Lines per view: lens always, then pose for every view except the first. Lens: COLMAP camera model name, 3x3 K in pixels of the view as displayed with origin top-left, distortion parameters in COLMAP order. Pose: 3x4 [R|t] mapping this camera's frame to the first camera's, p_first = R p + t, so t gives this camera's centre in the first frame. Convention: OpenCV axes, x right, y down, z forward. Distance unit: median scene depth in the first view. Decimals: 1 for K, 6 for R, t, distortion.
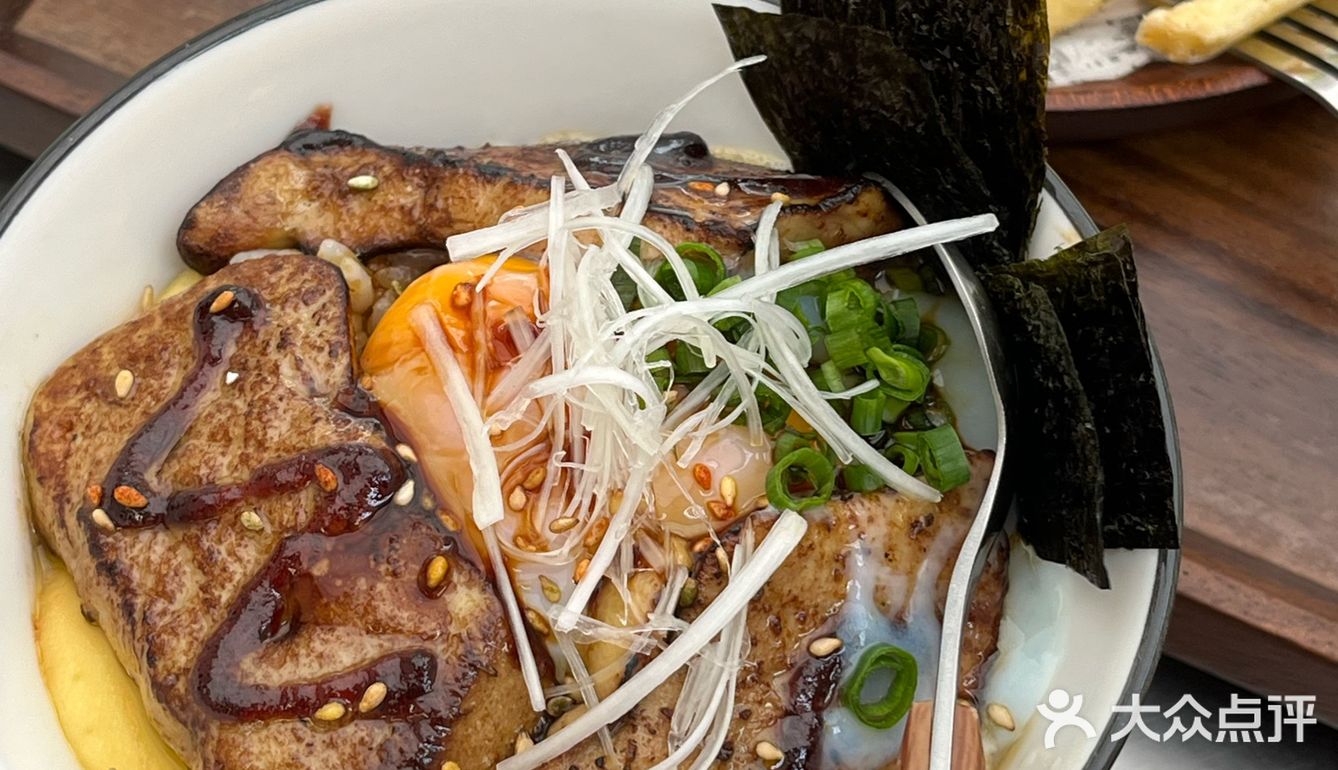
lens RADIAL K [[2482.5, 0, 669.0], [0, 2482.5, 385.0], [0, 0, 1]] dist [0.047646, -0.053858]
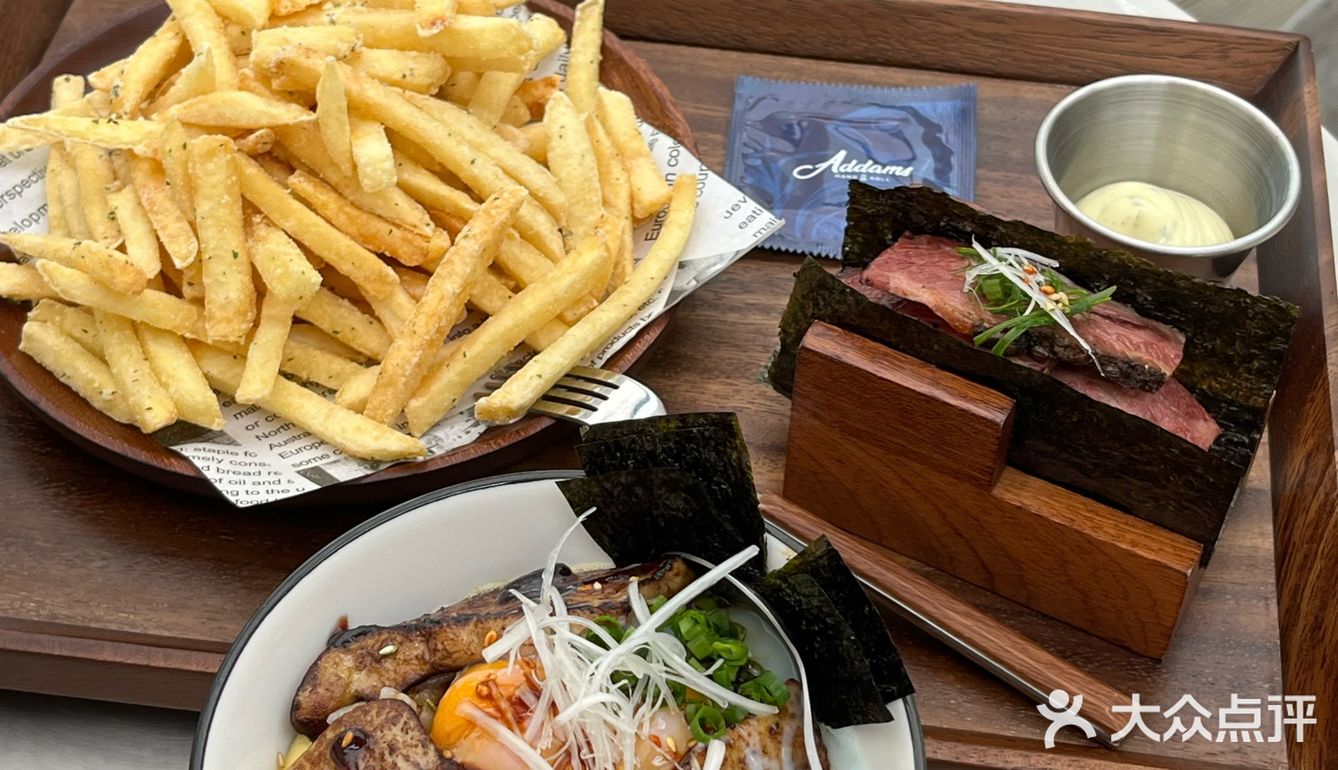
lens RADIAL K [[2047.4, 0, 669.0], [0, 2047.4, 385.0], [0, 0, 1]] dist [0.030431, 0.004461]
pose [[0.925719, -0.284394, 0.249329, -0.264225], [0.326181, 0.934014, -0.145683, 0.016008], [-0.191445, 0.216188, 0.957398, -0.436149]]
